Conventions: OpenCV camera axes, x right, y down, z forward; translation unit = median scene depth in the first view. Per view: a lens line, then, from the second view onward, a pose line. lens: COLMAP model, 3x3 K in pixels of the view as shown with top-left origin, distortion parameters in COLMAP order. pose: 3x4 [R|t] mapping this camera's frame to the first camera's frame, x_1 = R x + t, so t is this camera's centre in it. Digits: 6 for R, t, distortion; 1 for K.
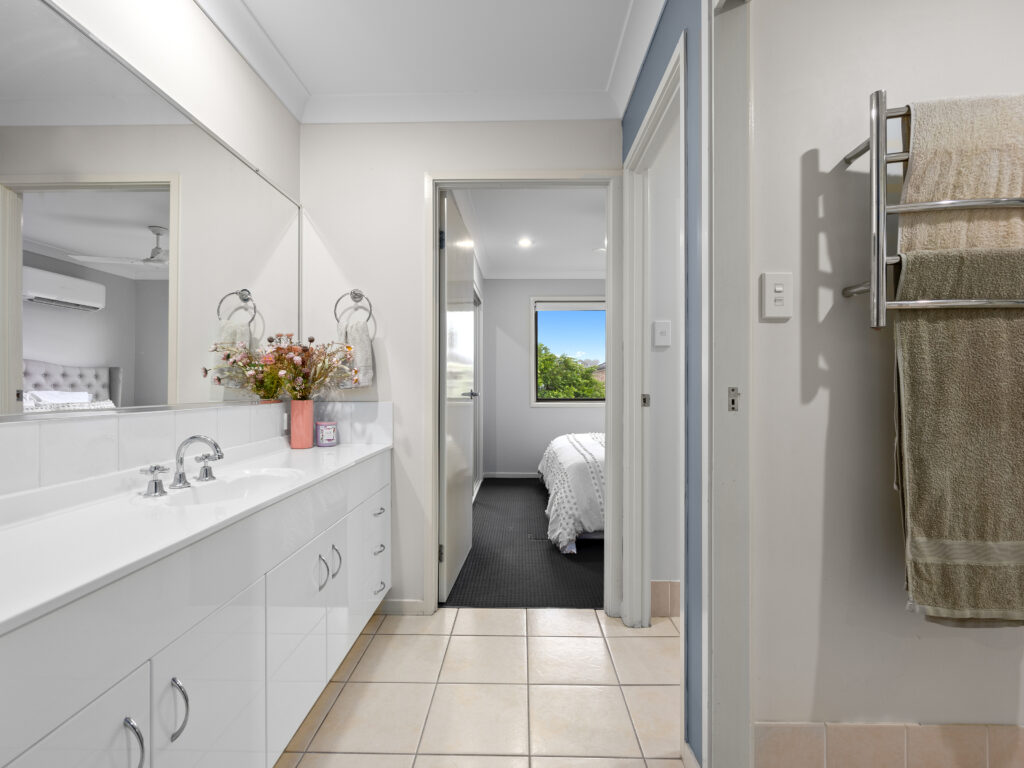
lens RADIAL K [[462.9, 0, 512.0], [0, 462.9, 384.0], [0, 0, 1]] dist [-0.001344, 0.000653]
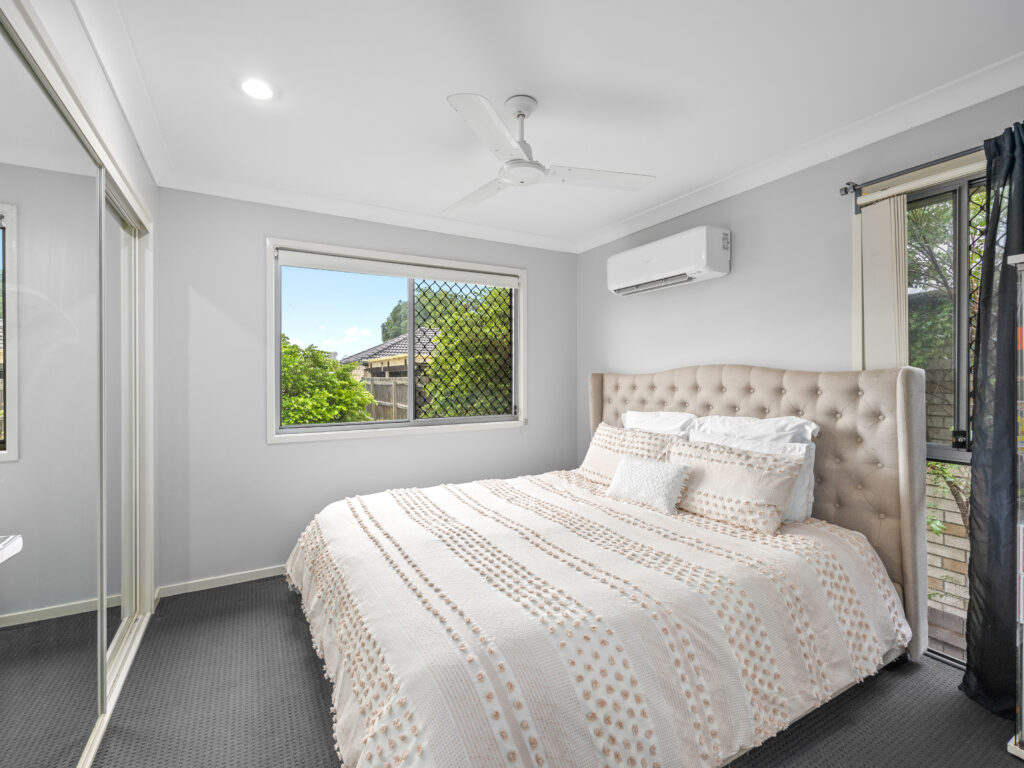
lens RADIAL K [[462.9, 0, 512.0], [0, 462.9, 384.0], [0, 0, 1]] dist [-0.001344, 0.000653]
pose [[0.853988, -0.003846, 0.520278, 0.002551], [-0.004377, 0.999884, 0.014576, -0.018627], [-0.520274, -0.014725, 0.853873, 0.256165]]
